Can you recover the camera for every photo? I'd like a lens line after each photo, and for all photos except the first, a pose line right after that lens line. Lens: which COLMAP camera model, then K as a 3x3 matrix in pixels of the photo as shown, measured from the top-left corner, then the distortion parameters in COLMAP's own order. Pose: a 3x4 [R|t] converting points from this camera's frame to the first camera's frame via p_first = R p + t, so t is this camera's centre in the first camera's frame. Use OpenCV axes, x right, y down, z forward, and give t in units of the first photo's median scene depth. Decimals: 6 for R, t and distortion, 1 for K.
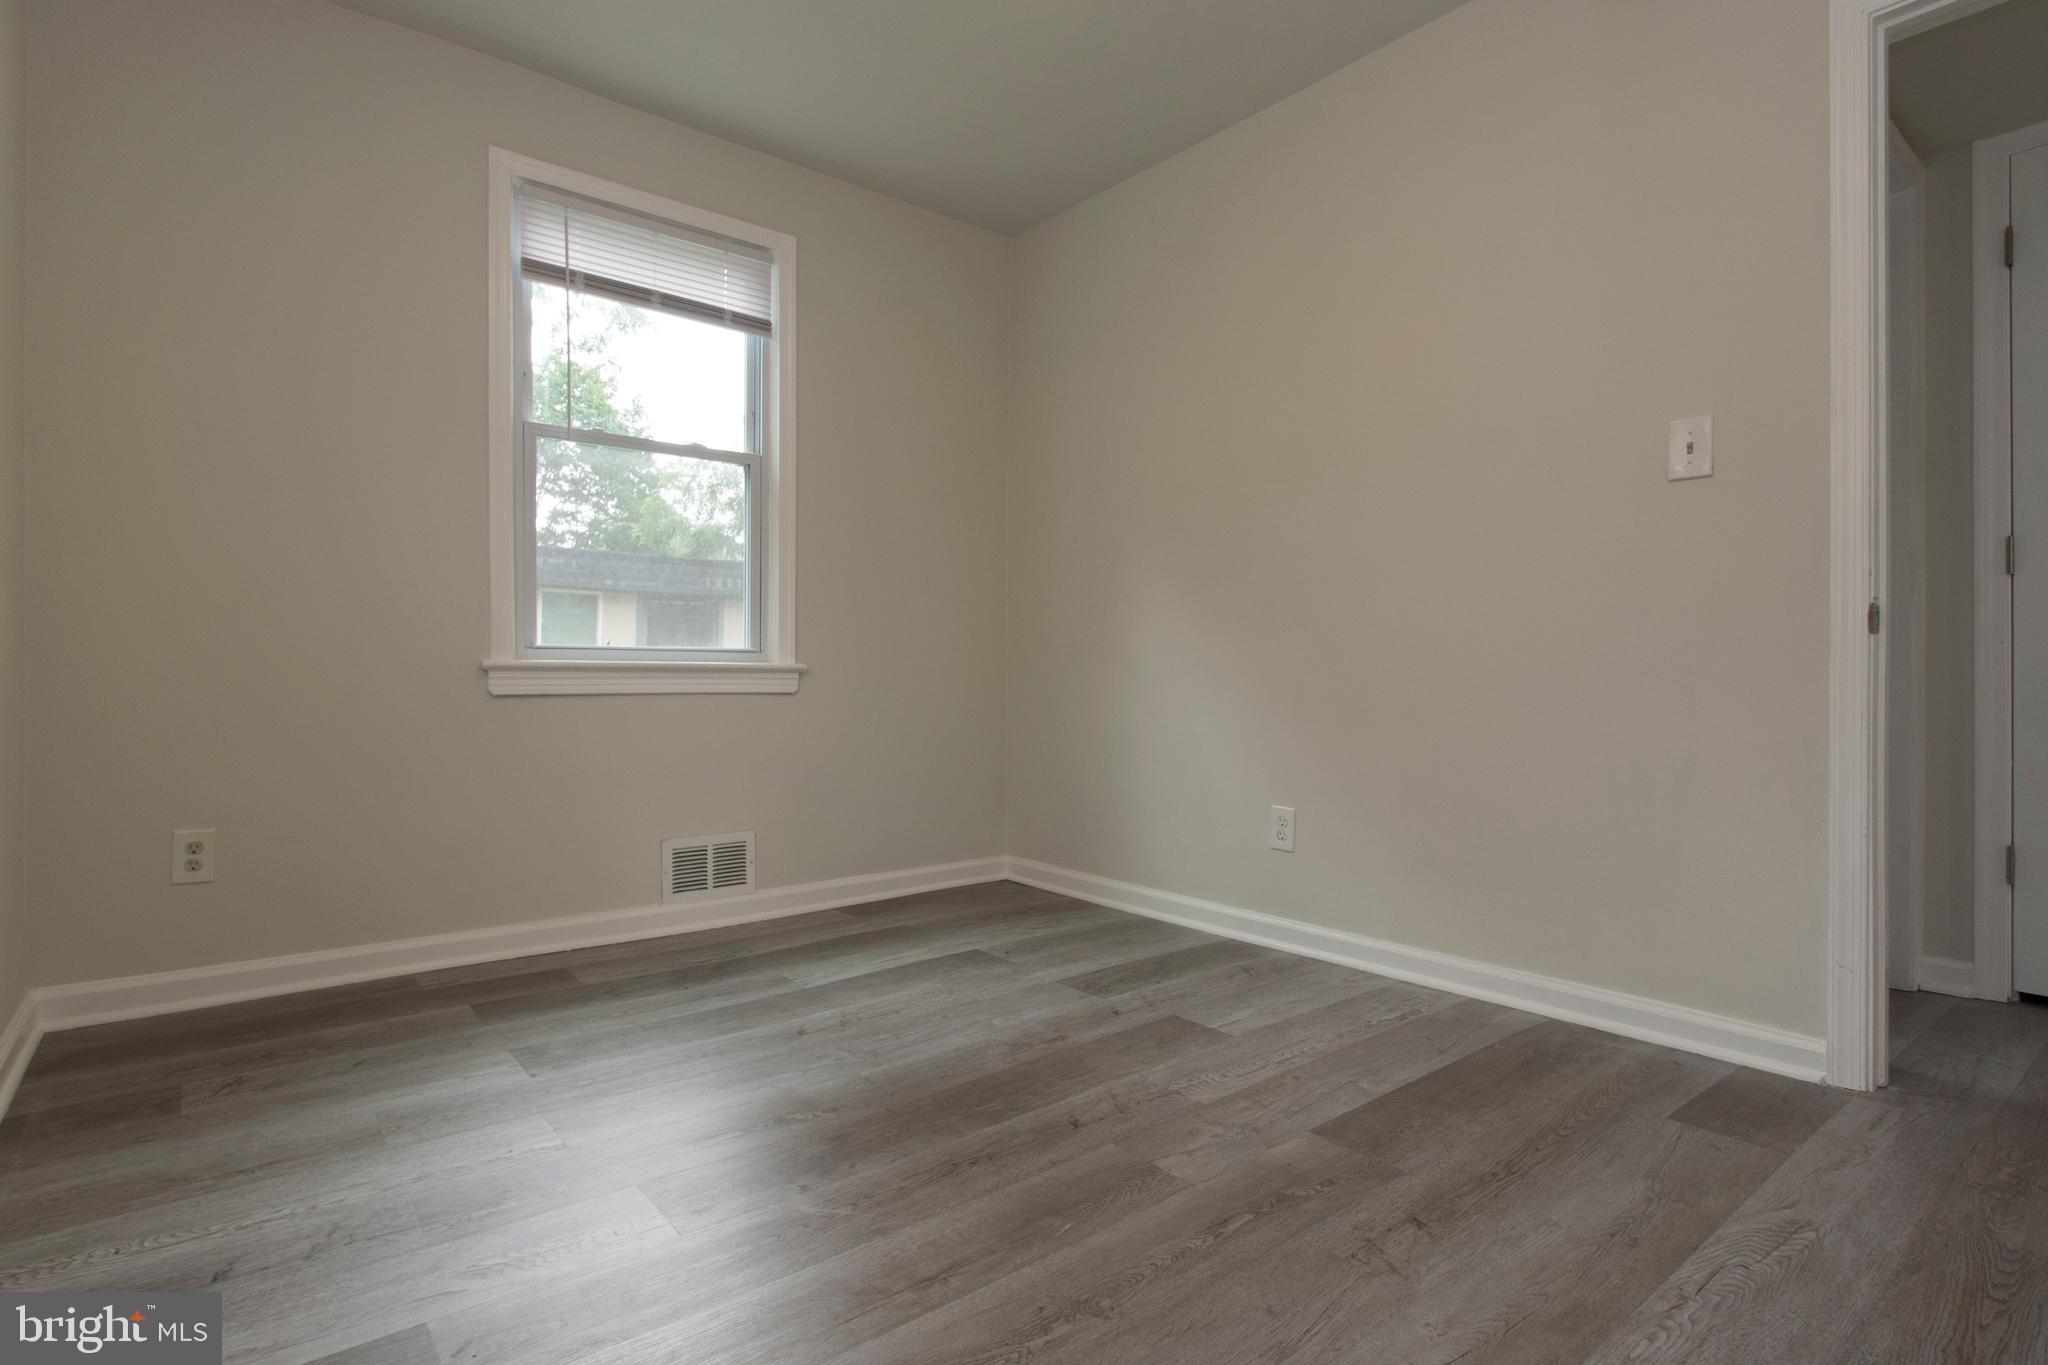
lens RADIAL K [[1020.3, 0, 1019.9], [0, 1020.3, 689.3], [0, 0, 1]] dist [-0.002803, -0.002330]
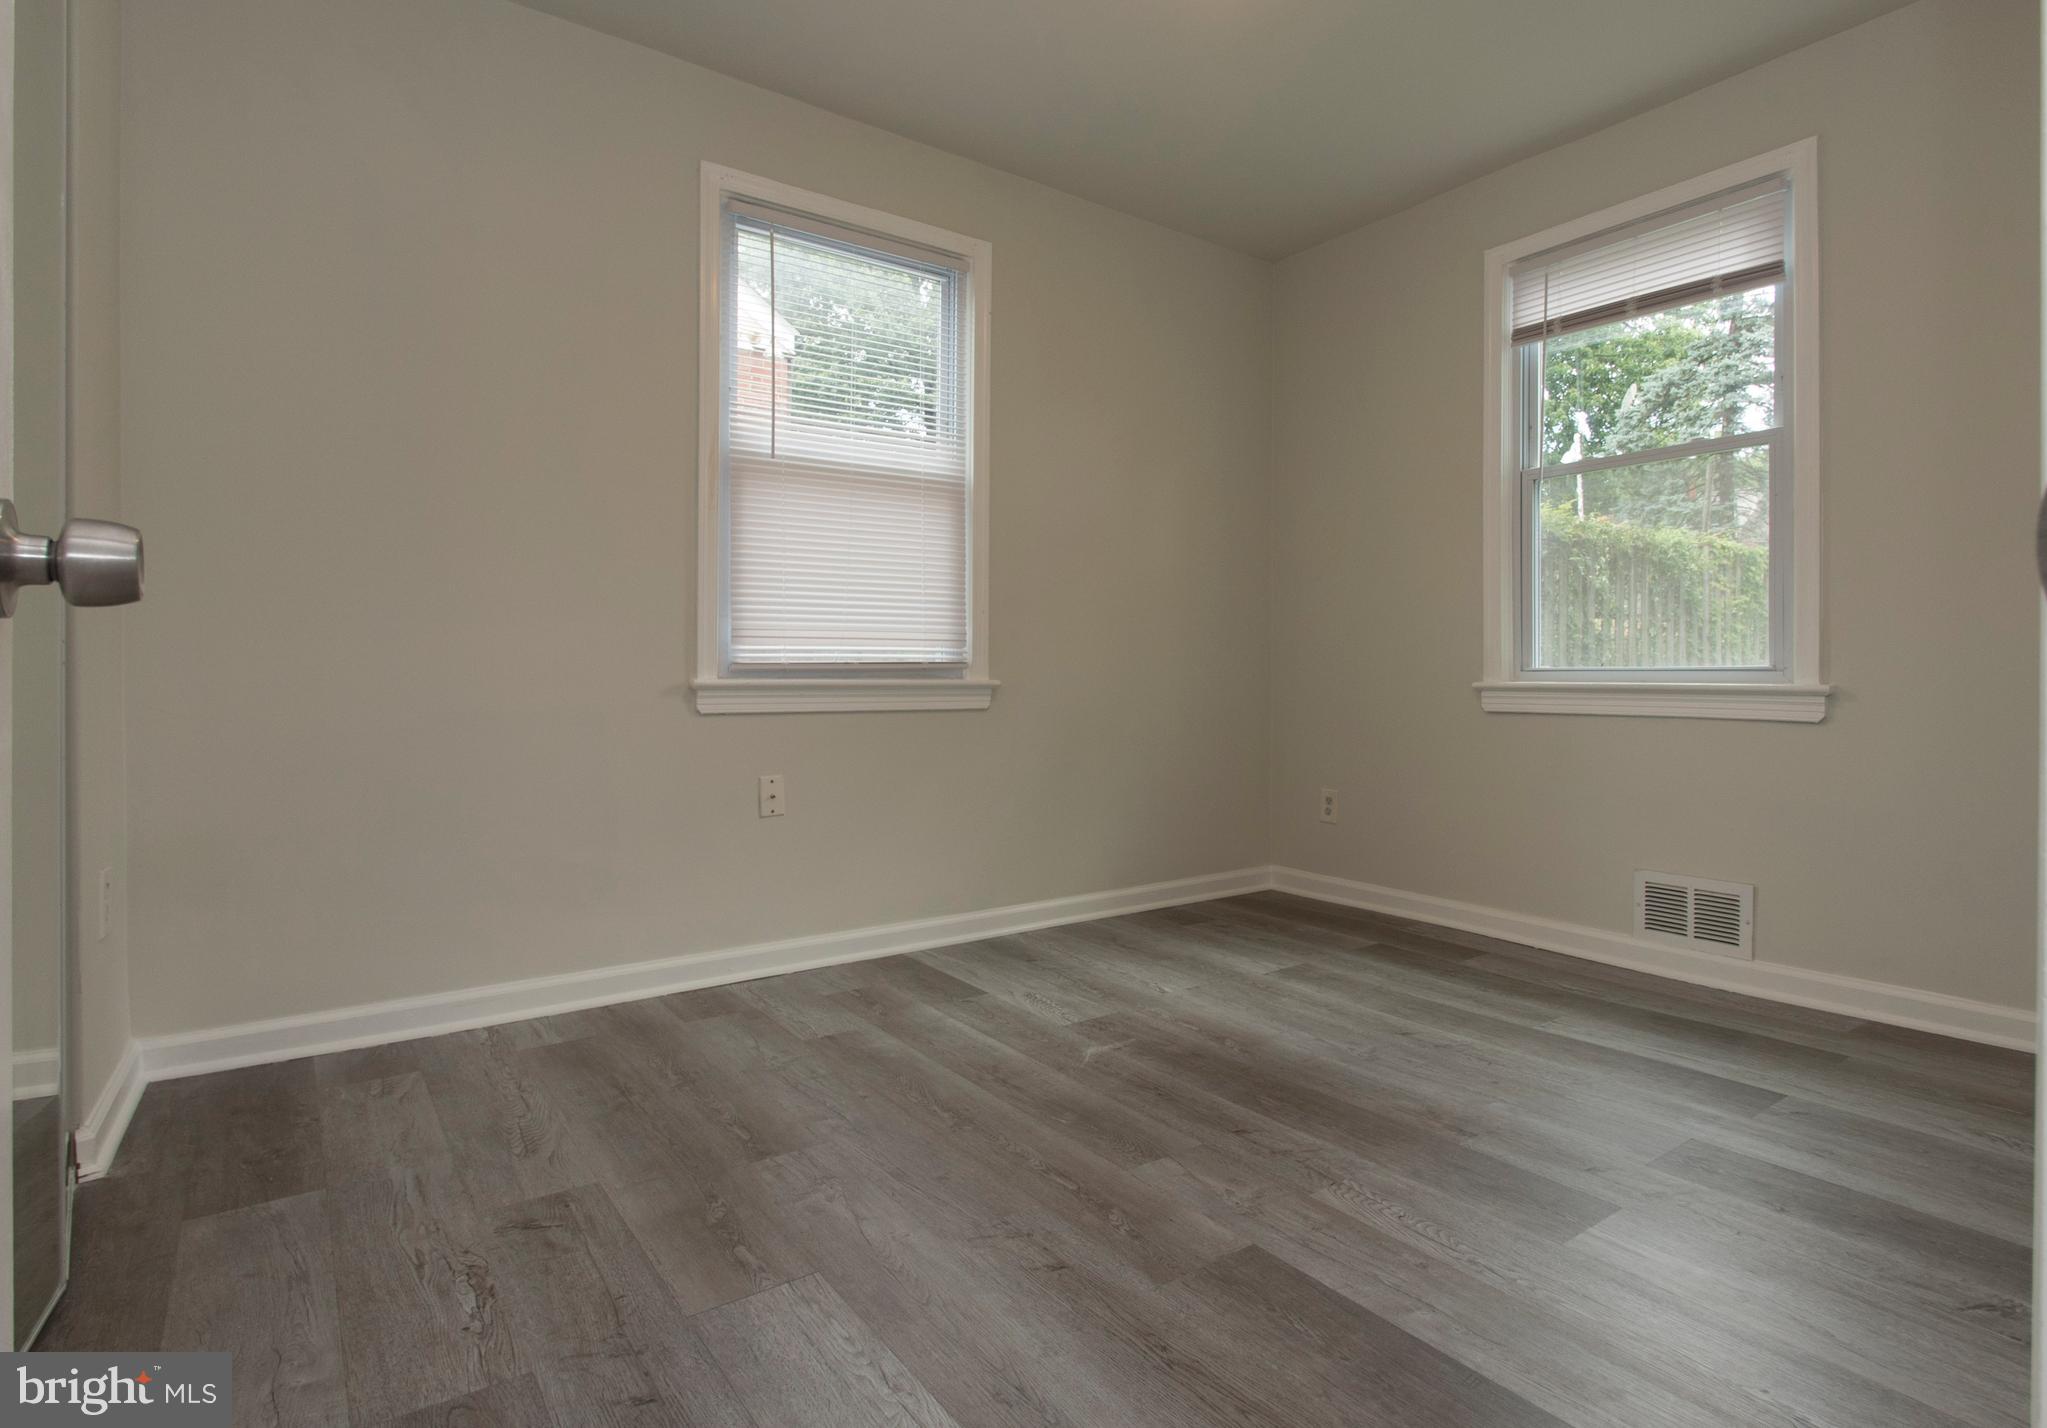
lens RADIAL K [[1068.4, 0, 1036.9], [0, 1068.4, 698.7], [0, 0, 1]] dist [-0.000797, -0.000695]
pose [[-0.059835, 0.019980, -0.998008, 0.844639], [-0.017533, 0.999624, 0.021063, -0.029300], [0.998054, 0.018758, -0.059462, 0.616938]]
